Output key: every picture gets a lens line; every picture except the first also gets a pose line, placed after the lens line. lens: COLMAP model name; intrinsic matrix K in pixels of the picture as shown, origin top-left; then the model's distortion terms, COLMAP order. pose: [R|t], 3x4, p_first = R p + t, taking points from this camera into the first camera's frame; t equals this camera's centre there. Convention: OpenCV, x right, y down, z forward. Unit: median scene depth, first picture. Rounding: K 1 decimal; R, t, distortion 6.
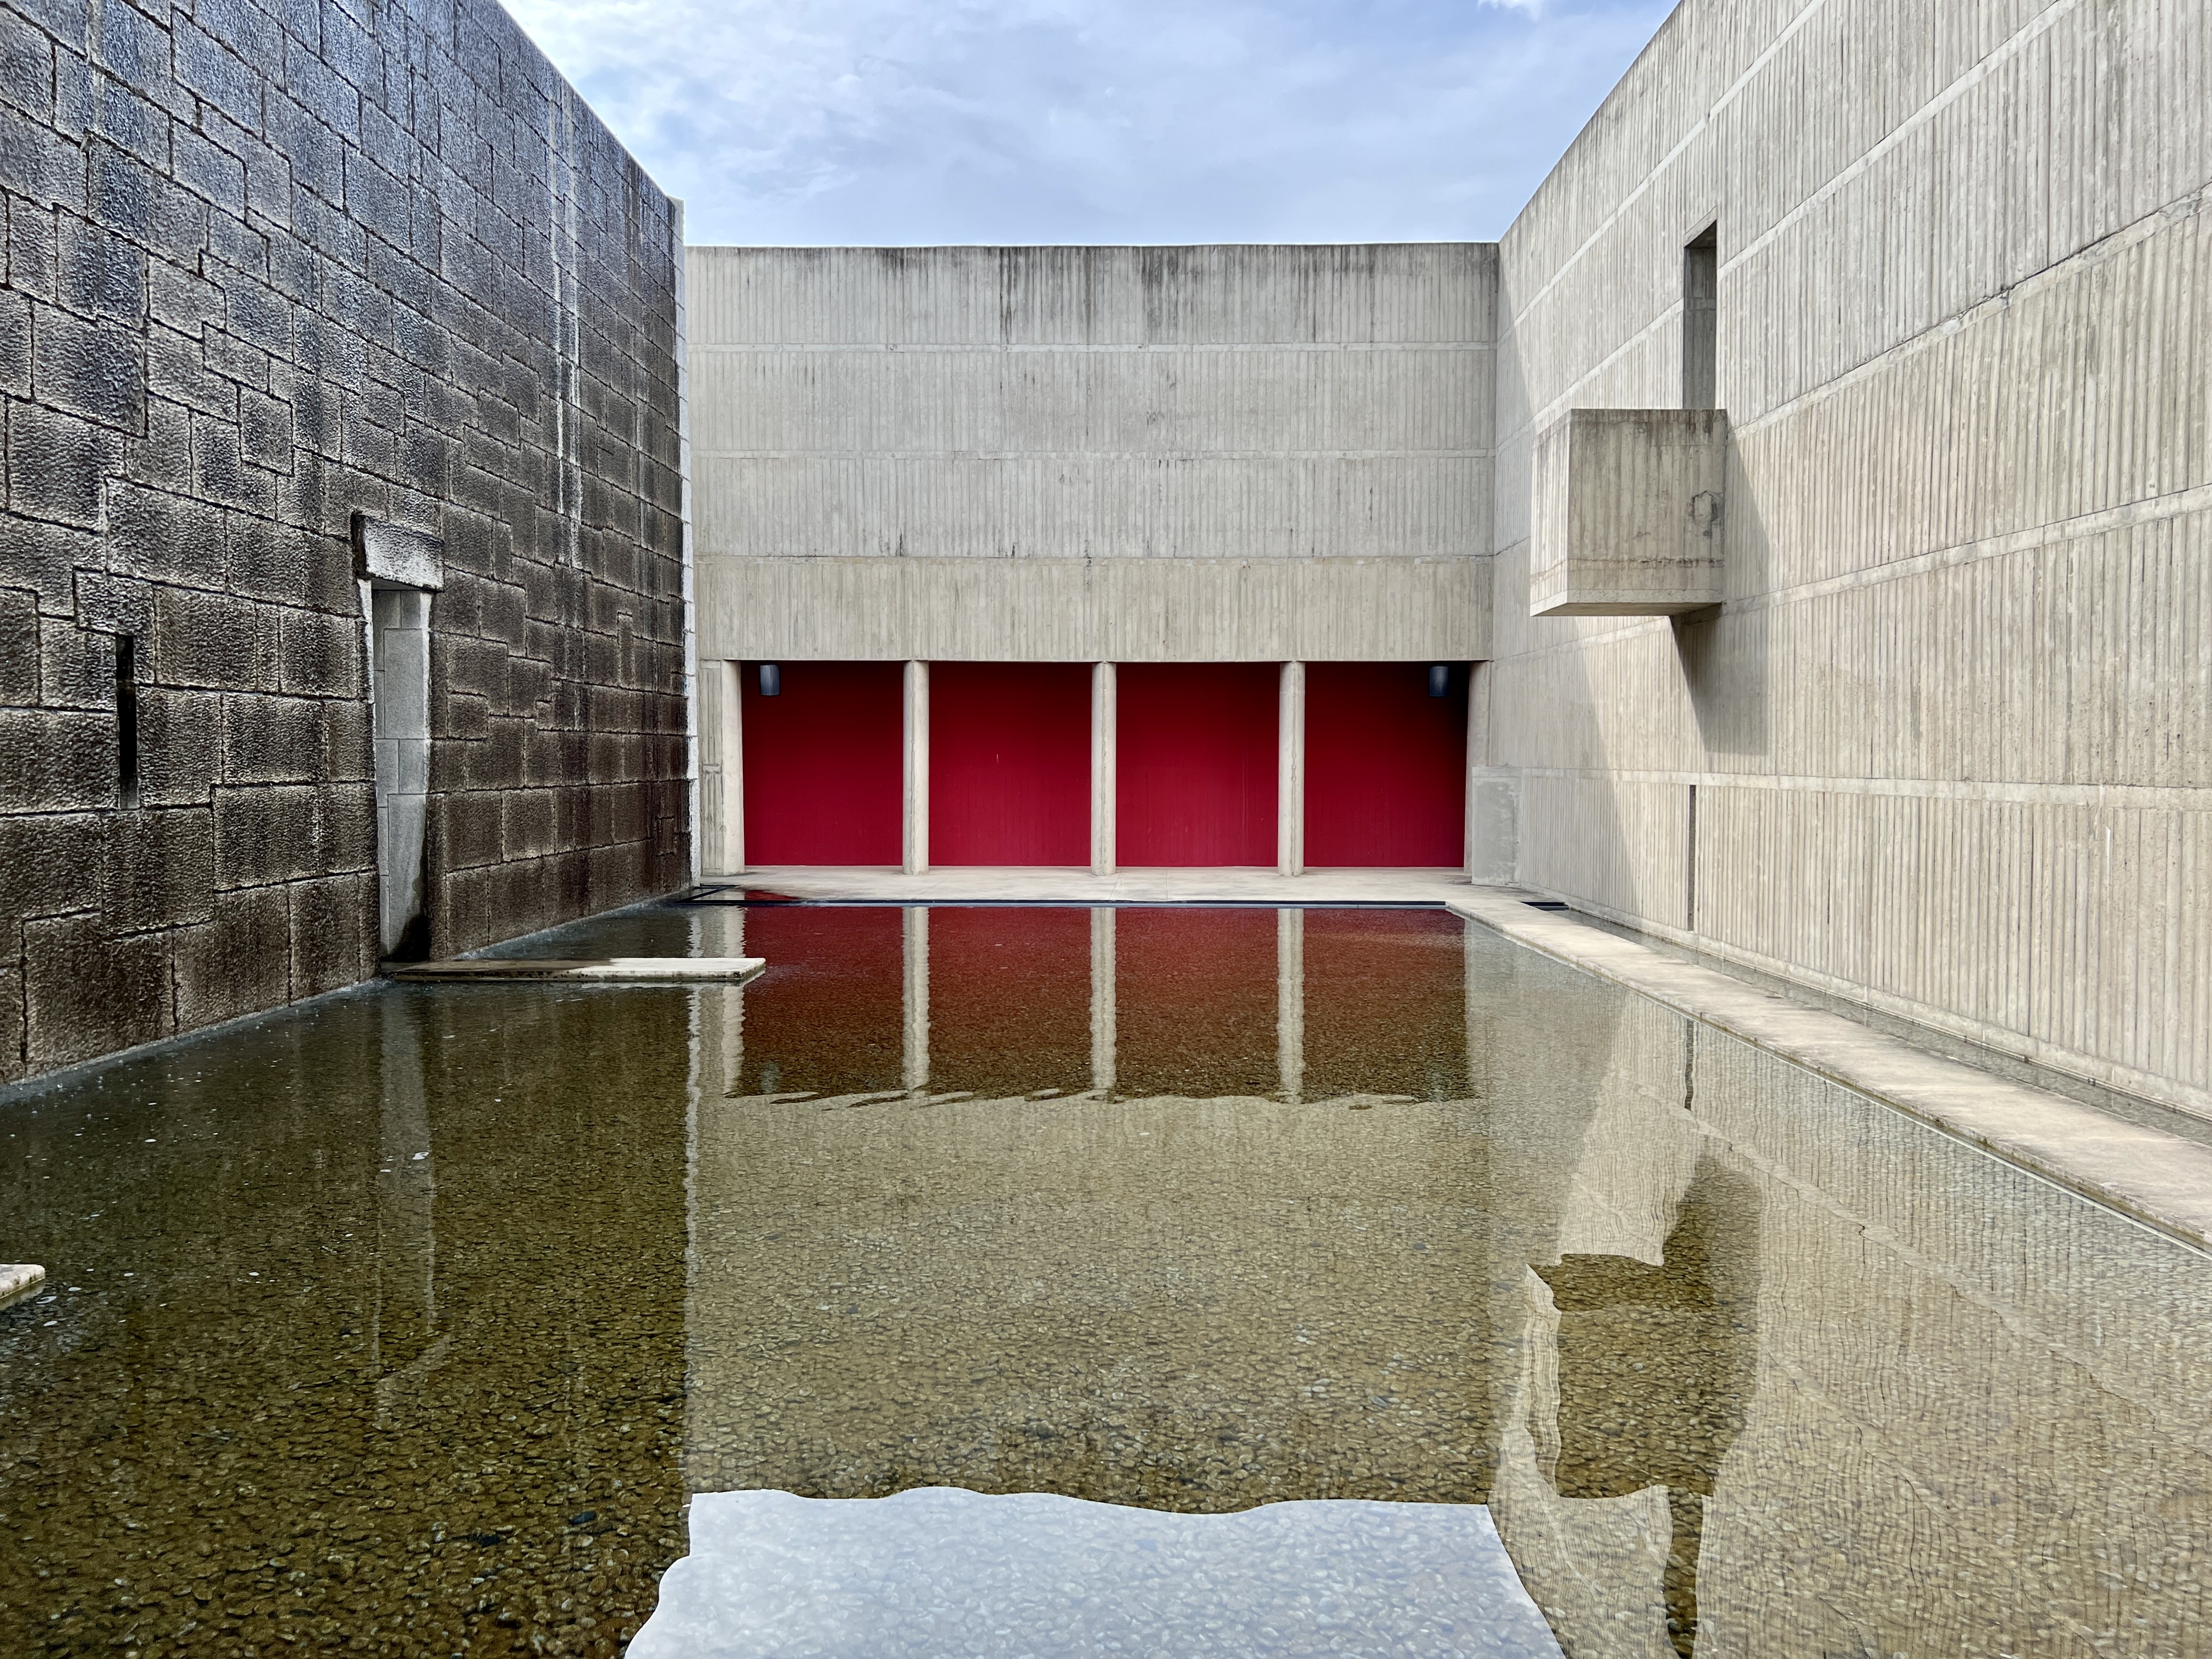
lens RADIAL K [[1687.6, 0, 1106.0], [0, 1687.6, 829.5], [0, 0, 1]] dist [0.002066, -0.000062]
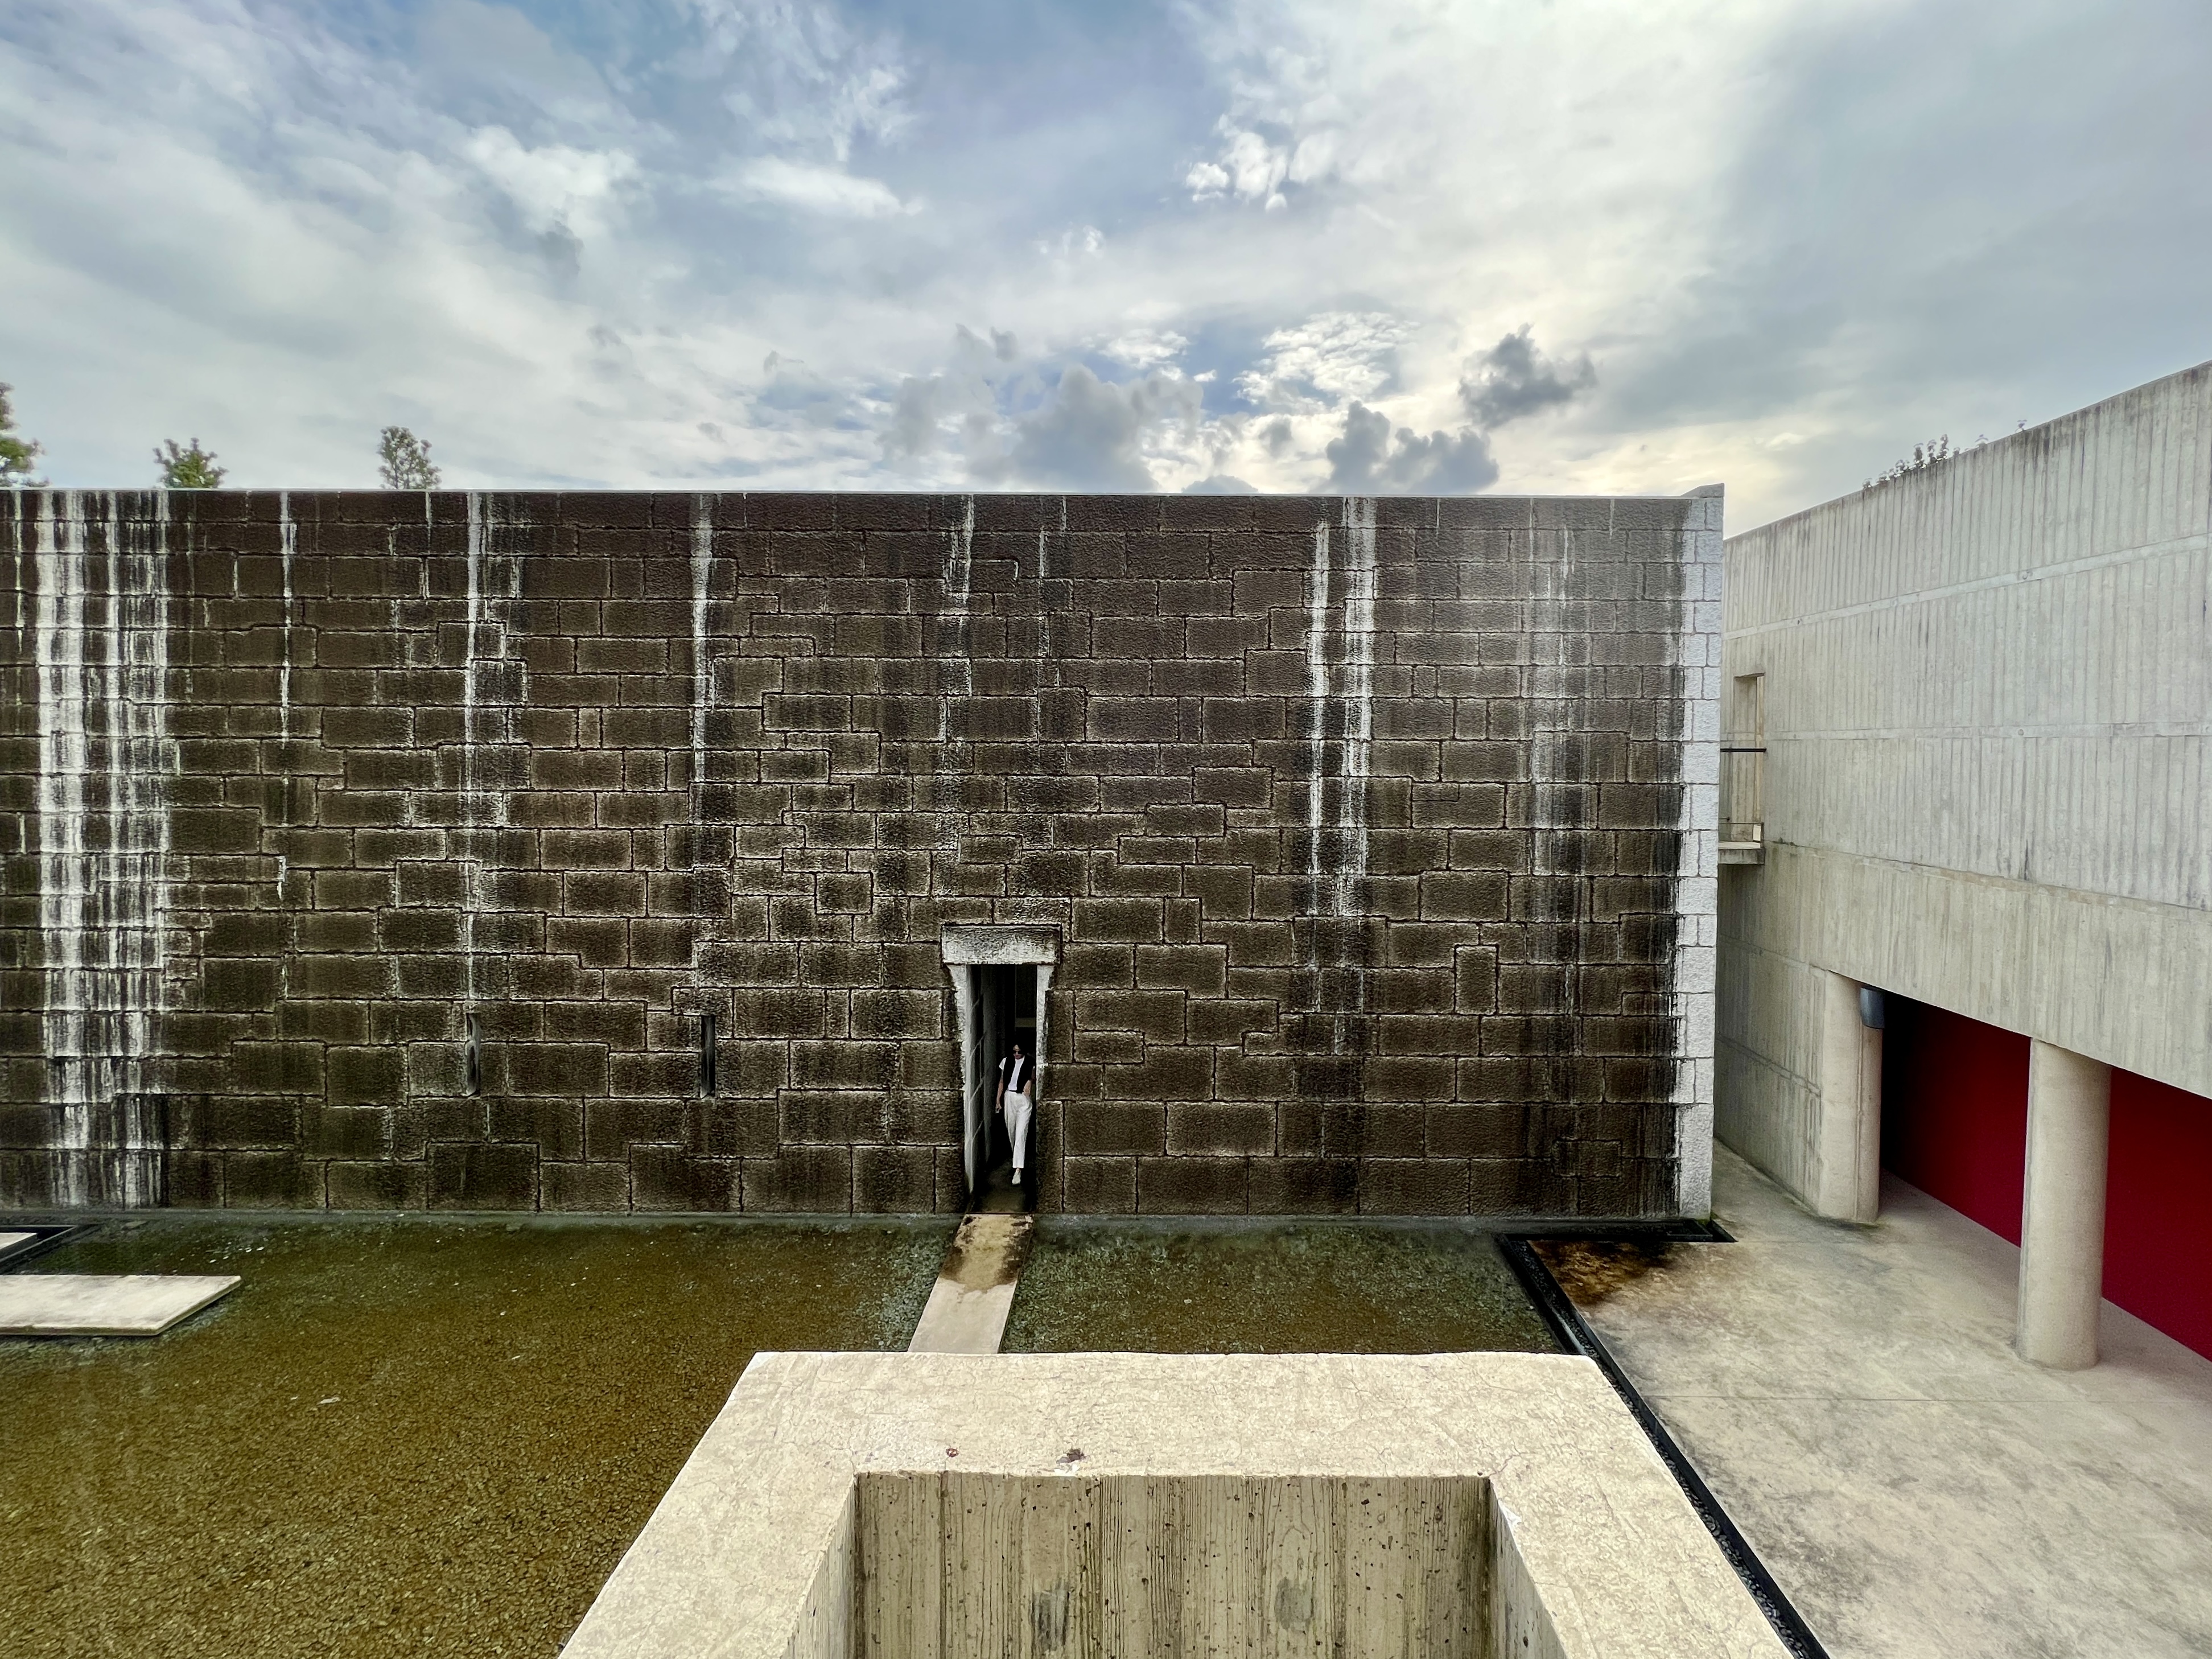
lens RADIAL K [[898.0, 0, 1109.8], [0, 898.0, 784.2], [0, 0, 1]] dist [-0.001991, 0.000008]
pose [[0.022863, 0.018279, -0.999571, 0.290427], [-0.046737, 0.998759, 0.017195, -0.241320], [0.998646, 0.046324, 0.023689, 0.794101]]
